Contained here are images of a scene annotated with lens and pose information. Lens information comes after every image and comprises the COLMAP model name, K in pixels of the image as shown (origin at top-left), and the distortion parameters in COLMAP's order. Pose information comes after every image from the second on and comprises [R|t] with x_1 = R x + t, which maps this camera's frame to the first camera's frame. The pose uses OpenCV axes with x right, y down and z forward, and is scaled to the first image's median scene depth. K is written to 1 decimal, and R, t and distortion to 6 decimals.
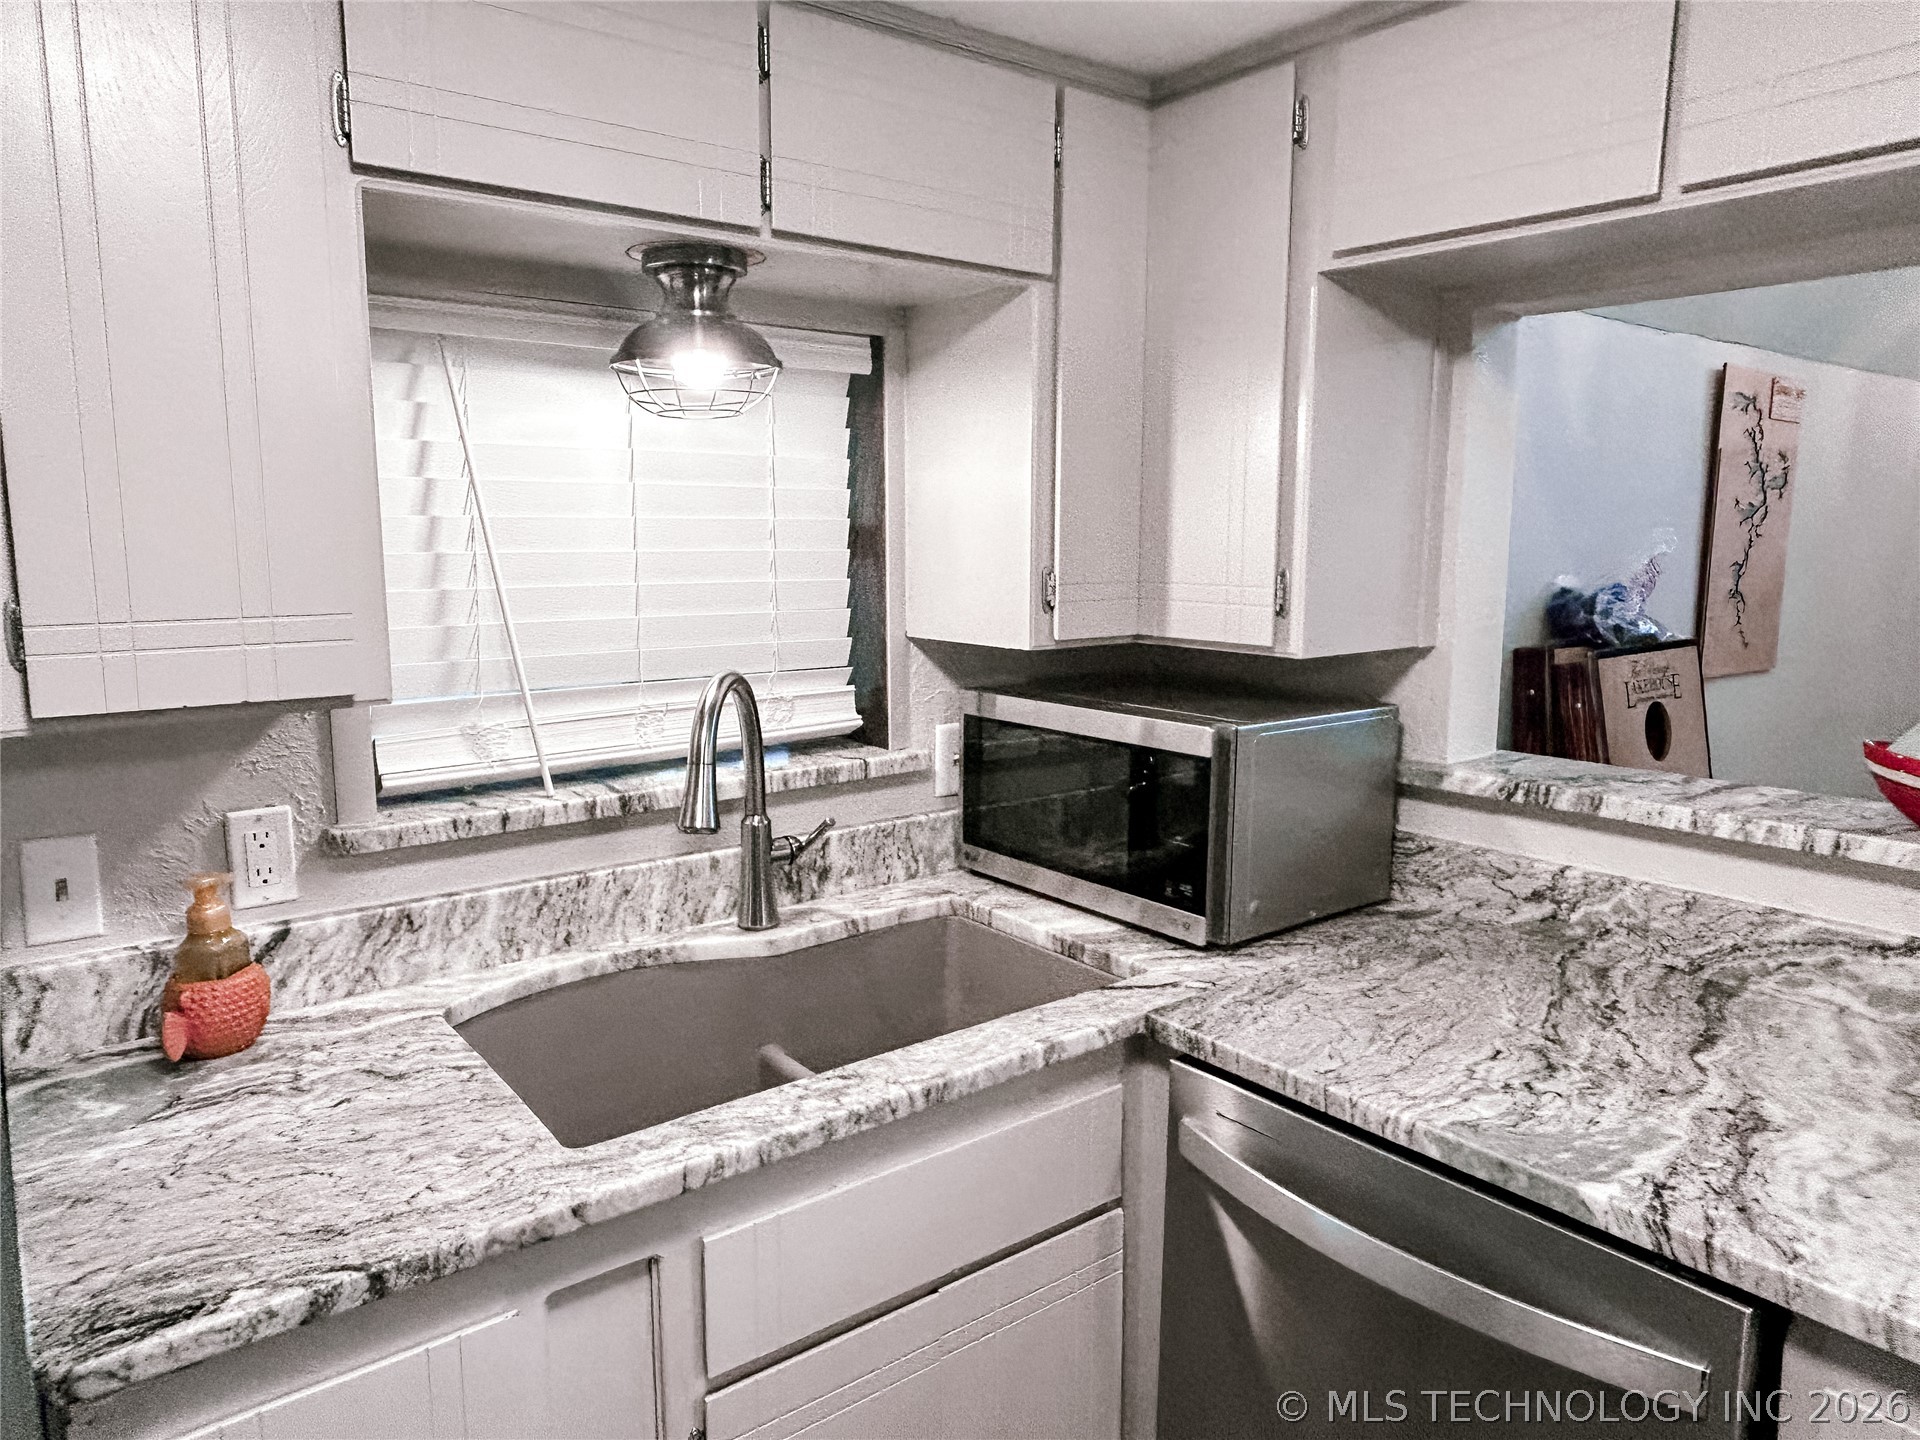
lens RADIAL K [[1247.5, 0, 948.6], [0, 1247.5, 710.2], [0, 0, 1]] dist [0.001407, -0.003621]
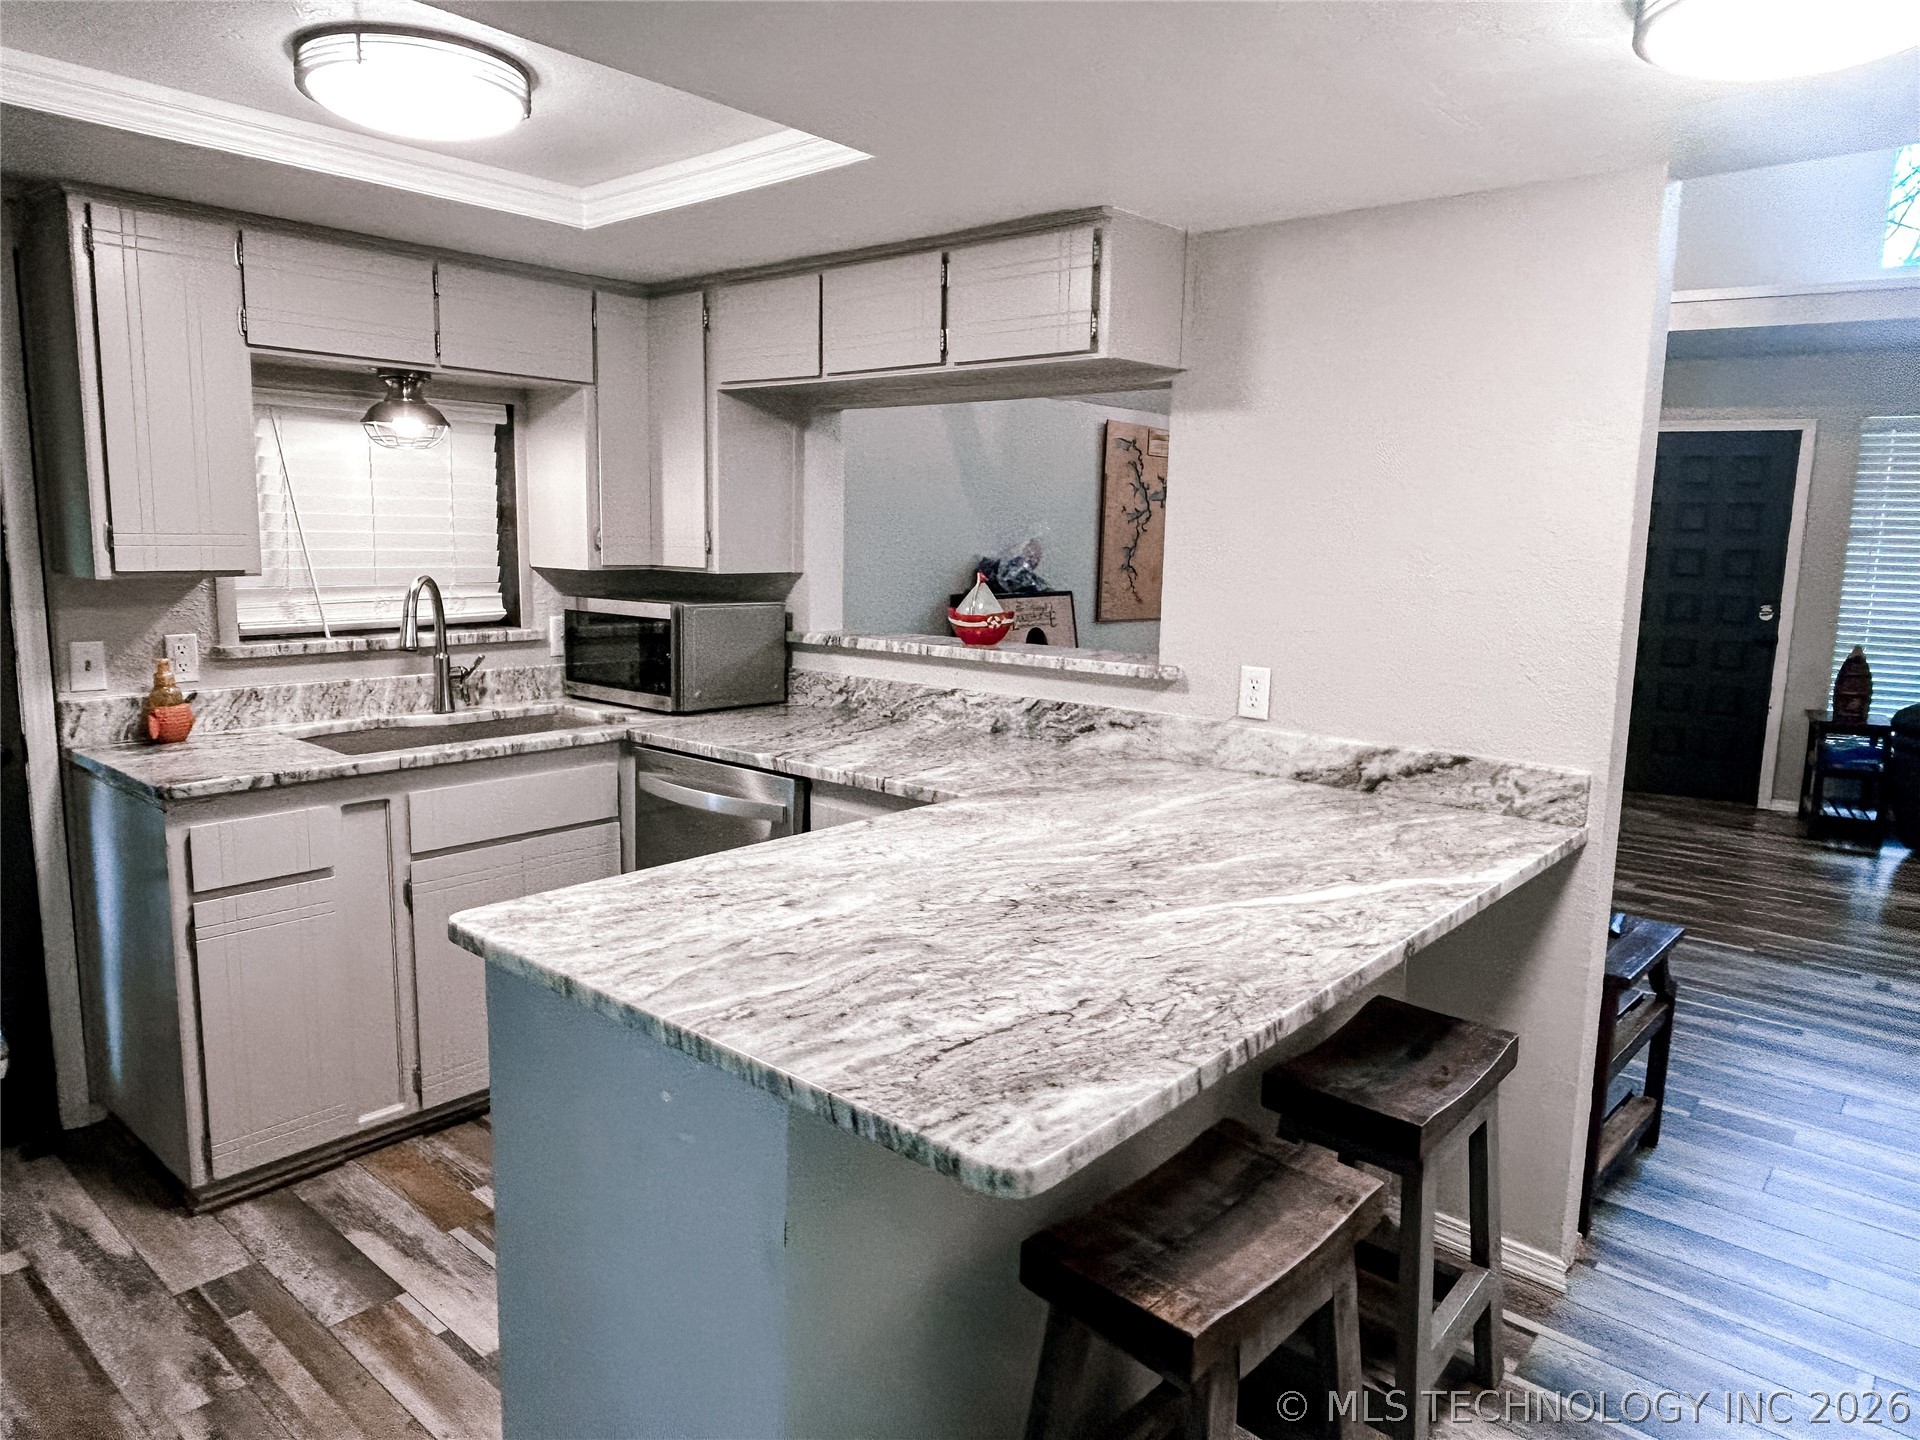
lens RADIAL K [[1247.5, 0, 950.9], [0, 1247.5, 713.4], [0, 0, 1]] dist [0.001407, -0.003621]
pose [[0.981045, -0.009025, 0.193567, 0.257228], [0.008280, 0.999955, 0.004660, 0.183348], [-0.193601, -0.002969, 0.981076, -1.104280]]
